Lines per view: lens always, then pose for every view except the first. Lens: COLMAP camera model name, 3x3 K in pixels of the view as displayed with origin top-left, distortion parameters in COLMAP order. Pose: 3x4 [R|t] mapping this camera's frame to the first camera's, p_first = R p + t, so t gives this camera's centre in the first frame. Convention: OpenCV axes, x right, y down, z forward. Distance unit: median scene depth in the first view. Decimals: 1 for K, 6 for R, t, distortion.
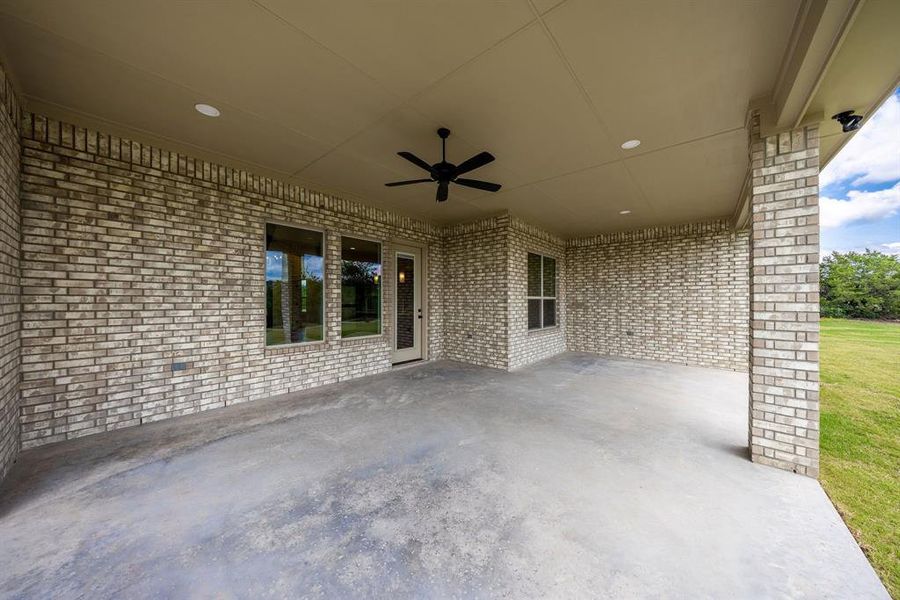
lens RADIAL K [[304.4, 0, 450.5], [0, 304.4, 297.3], [0, 0, 1]] dist [0.000484, -0.000028]
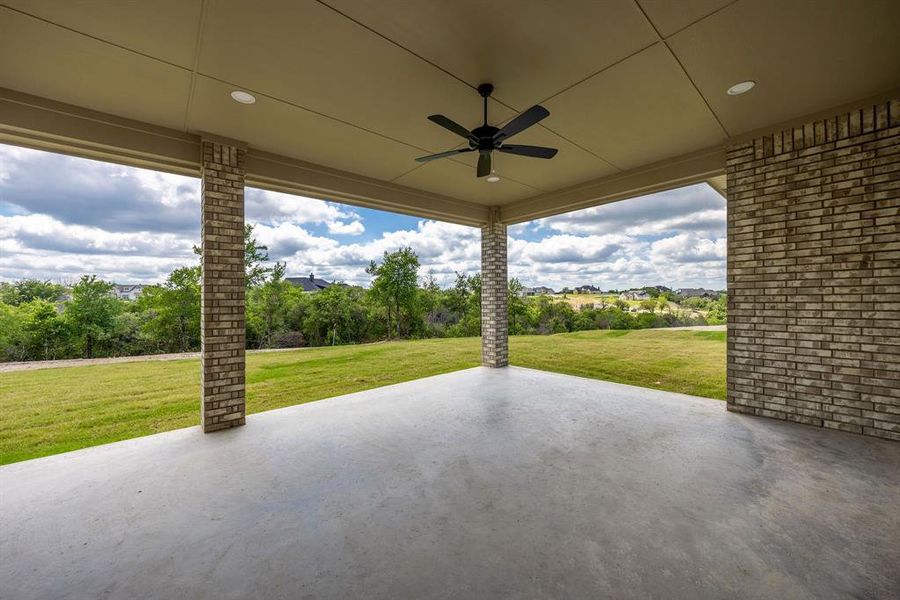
lens RADIAL K [[335.6, 0, 451.4], [0, 335.6, 293.5], [0, 0, 1]] dist [-0.000651, -0.000113]
pose [[-0.989940, 0.011563, 0.141011, -0.031558], [0.009121, 0.999797, -0.017951, 0.011434], [-0.141190, -0.016484, -0.989845, 1.036136]]
